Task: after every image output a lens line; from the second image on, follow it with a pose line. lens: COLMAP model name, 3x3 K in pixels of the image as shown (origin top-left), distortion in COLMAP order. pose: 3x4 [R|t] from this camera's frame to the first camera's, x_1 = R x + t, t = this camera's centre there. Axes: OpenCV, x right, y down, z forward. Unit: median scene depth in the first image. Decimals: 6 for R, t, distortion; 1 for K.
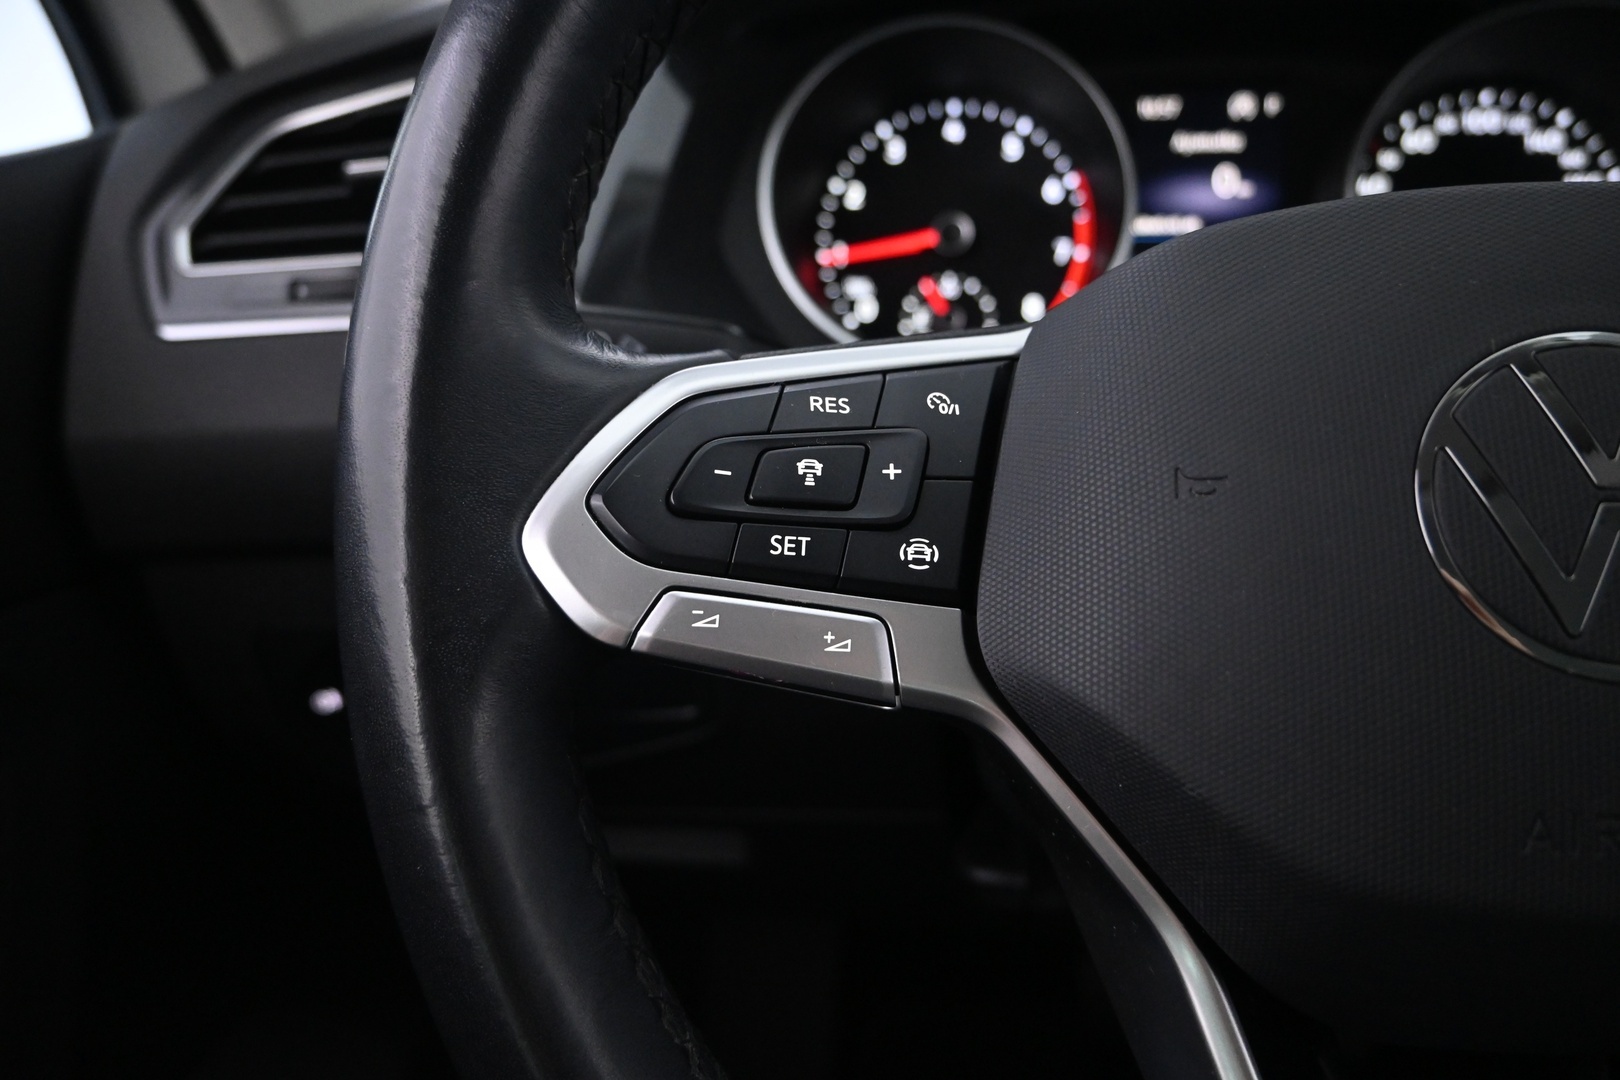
lens RADIAL K [[1149.6, 0, 810.0], [0, 1149.6, 540.0], [0, 0, 1]] dist [-0.011999, -0.003424]
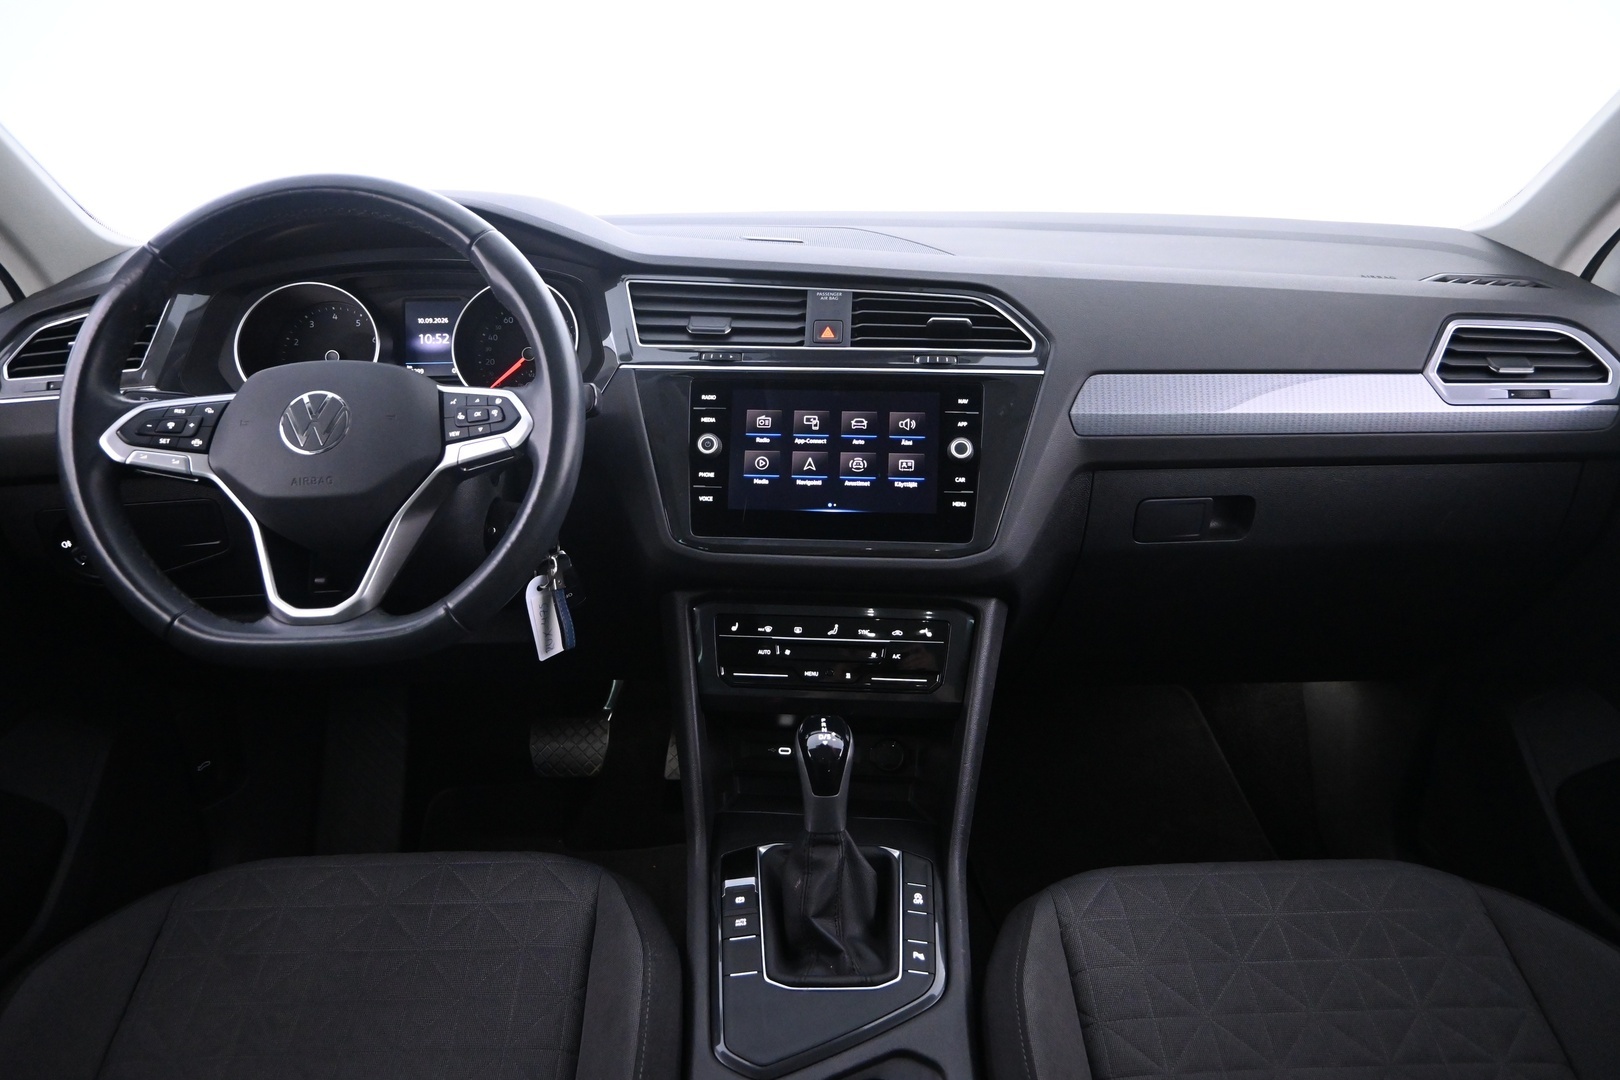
lens RADIAL K [[1149.6, 0, 810.0], [0, 1149.6, 540.0], [0, 0, 1]] dist [-0.011999, -0.003424]
pose [[0.984638, -0.041341, 0.169646, 1.660317], [0.052430, 0.996734, -0.061414, 0.782575], [-0.166553, 0.069365, 0.983590, -3.725249]]
